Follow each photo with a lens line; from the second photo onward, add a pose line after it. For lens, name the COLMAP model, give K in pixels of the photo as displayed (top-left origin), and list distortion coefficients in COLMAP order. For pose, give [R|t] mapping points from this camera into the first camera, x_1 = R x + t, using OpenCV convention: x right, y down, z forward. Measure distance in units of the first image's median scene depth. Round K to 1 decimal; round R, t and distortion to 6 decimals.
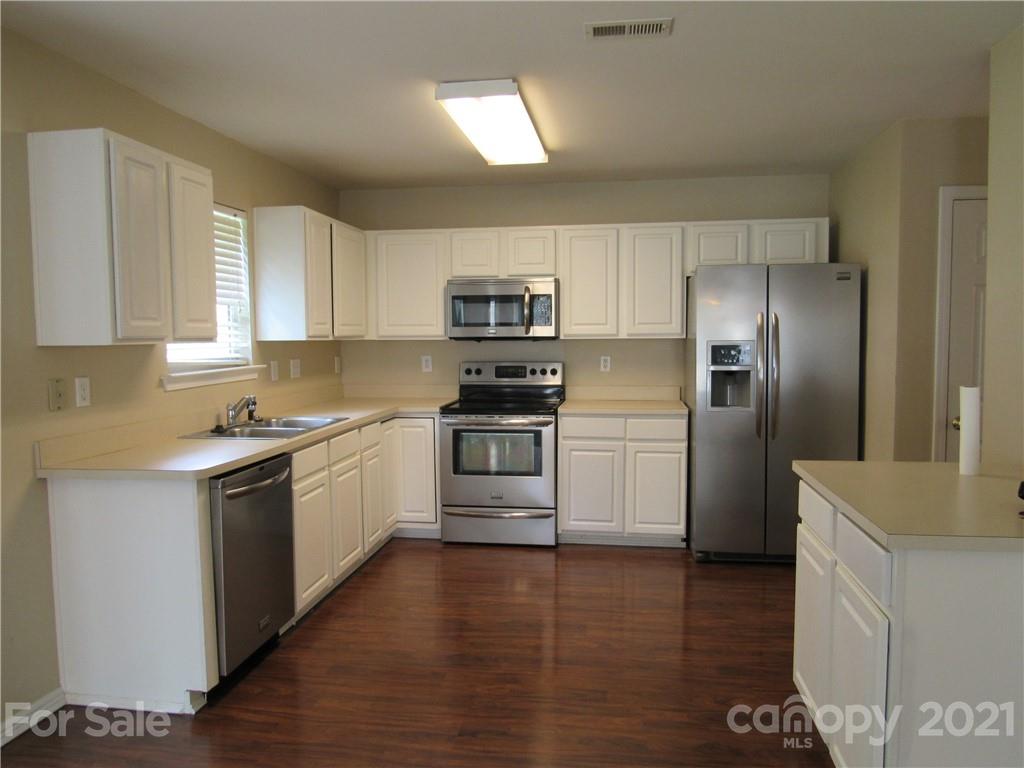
lens RADIAL K [[727.8, 0, 512.0], [0, 727.8, 384.0], [0, 0, 1]] dist [-0.033983, 0.001023]
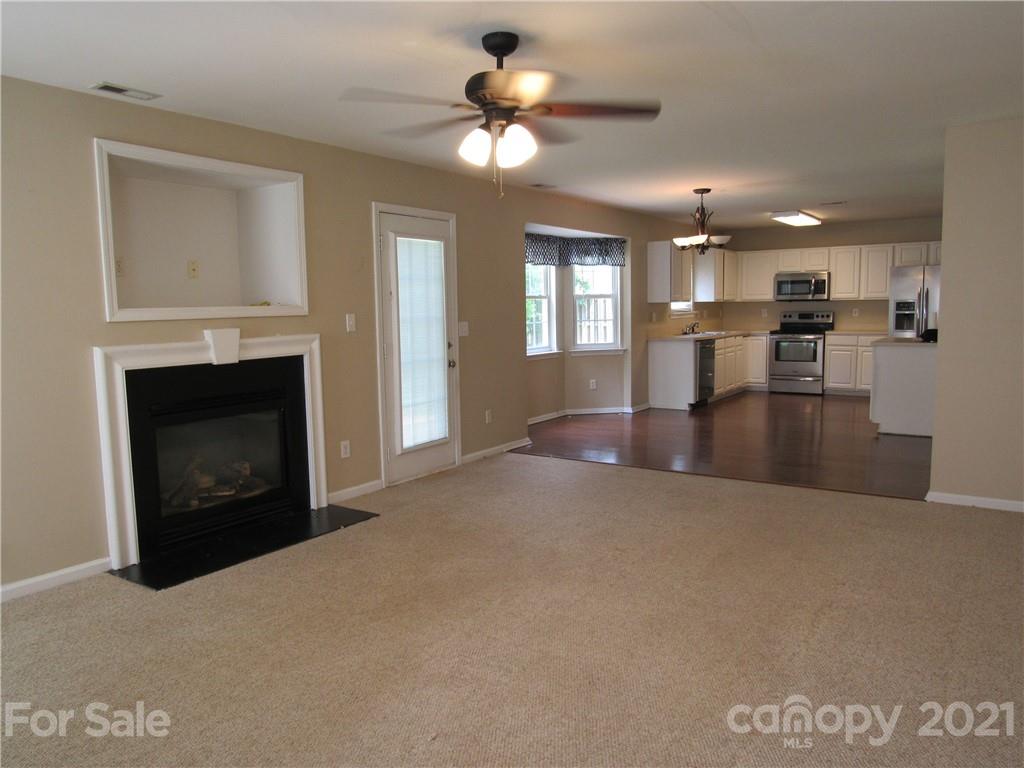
lens RADIAL K [[727.8, 0, 512.0], [0, 727.8, 384.0], [0, 0, 1]] dist [-0.033983, 0.001023]
pose [[0.898735, 0.038449, -0.436803, 0.169230], [-0.018063, 0.998549, 0.050731, 0.095951], [0.438120, -0.037704, 0.898125, -1.368927]]
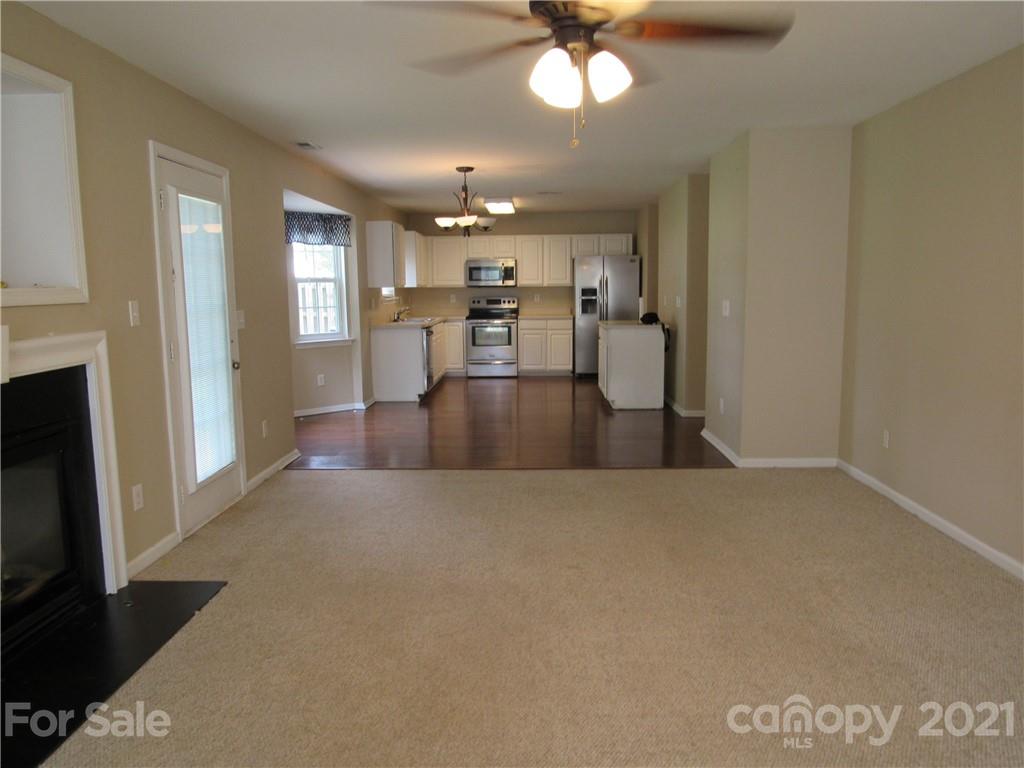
lens RADIAL K [[727.8, 0, 512.0], [0, 727.8, 384.0], [0, 0, 1]] dist [-0.033983, 0.001023]
pose [[0.992810, -0.018974, 0.118188, -0.228712], [0.011122, 0.997708, 0.066747, 0.091352], [-0.119184, -0.064952, 0.990745, -1.280766]]
